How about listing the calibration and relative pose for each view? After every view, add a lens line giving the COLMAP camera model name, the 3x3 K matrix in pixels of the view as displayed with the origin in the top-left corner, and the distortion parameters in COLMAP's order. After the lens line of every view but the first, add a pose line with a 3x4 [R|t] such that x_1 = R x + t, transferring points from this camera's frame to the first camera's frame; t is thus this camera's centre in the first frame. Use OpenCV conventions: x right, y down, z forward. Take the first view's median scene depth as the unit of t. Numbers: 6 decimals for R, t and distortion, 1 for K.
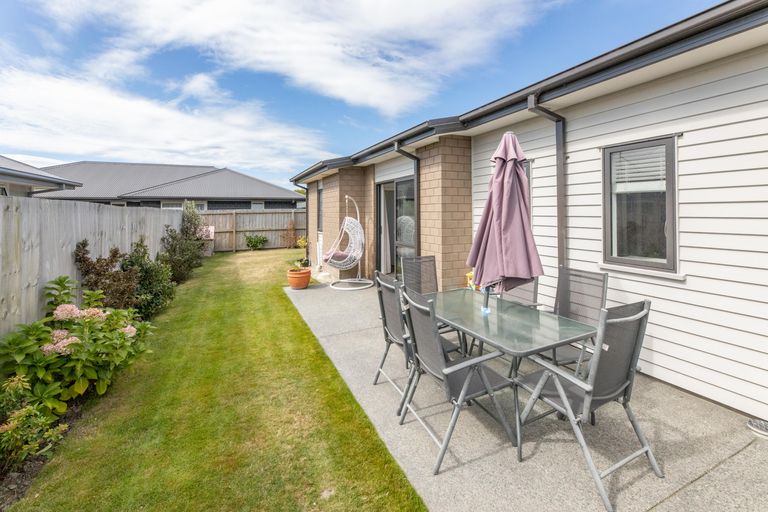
lens RADIAL K [[313.7, 0, 382.4], [0, 313.7, 208.0], [0, 0, 1]] dist [-0.002852, -0.000022]
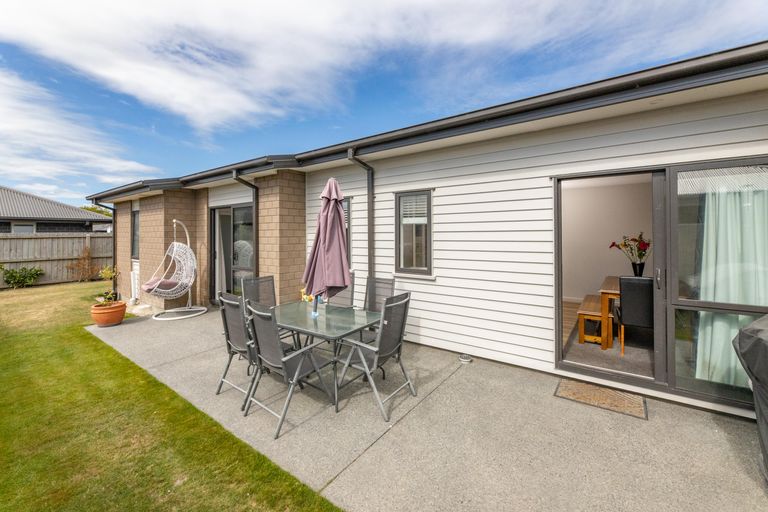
lens RADIAL K [[313.7, 0, 378.2], [0, 313.7, 231.2], [0, 0, 1]] dist [-0.002852, -0.000022]
pose [[0.878185, 0.003928, 0.478305, -0.027833], [-0.004122, 0.999991, -0.000643, -0.006828], [-0.478304, -0.001408, 0.878193, -0.117086]]
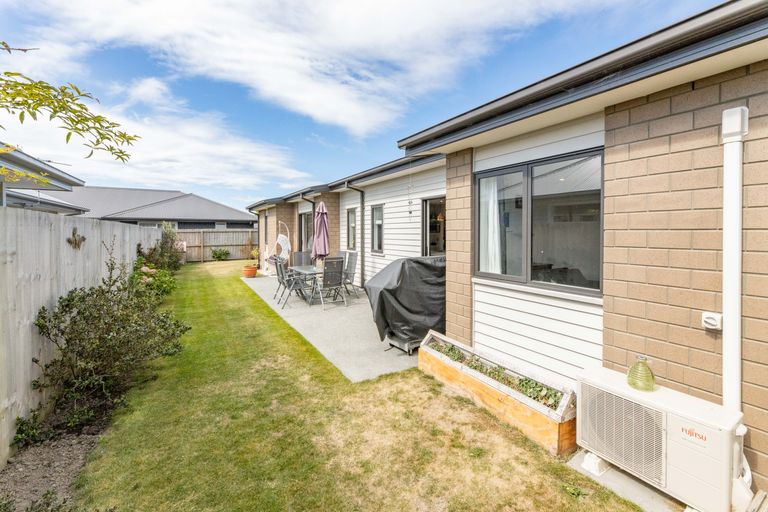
lens RADIAL K [[345.3, 0, 398.8], [0, 345.3, 236.2], [0, 0, 1]] dist [-0.000215, 0.001586]
pose [[0.994459, 0.007227, 0.104879, 0.324549], [-0.009607, 0.999707, 0.022201, -0.006999], [-0.104688, -0.023086, 0.994237, -0.887081]]
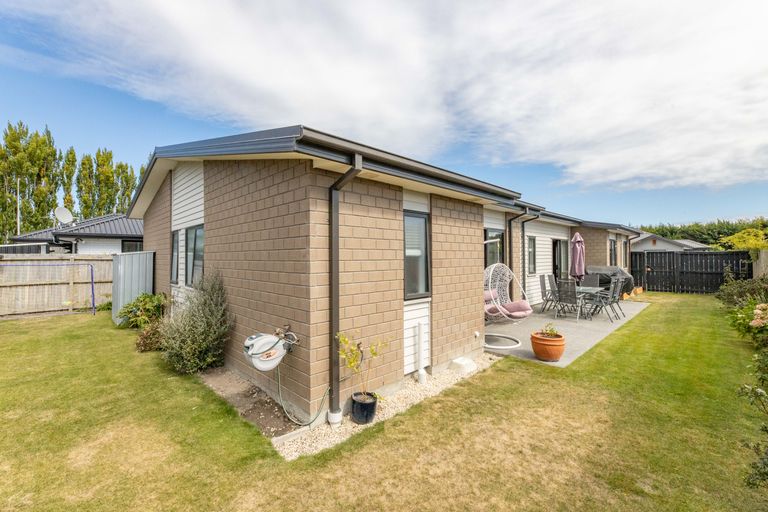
lens RADIAL K [[313.7, 0, 378.9], [0, 313.7, 257.0], [0, 0, 1]] dist [-0.002852, -0.000022]
pose [[-0.294420, 0.031671, 0.955151, -0.902505], [0.015303, 0.999479, -0.028424, 0.036505], [-0.955554, 0.006248, -0.294751, 1.676031]]
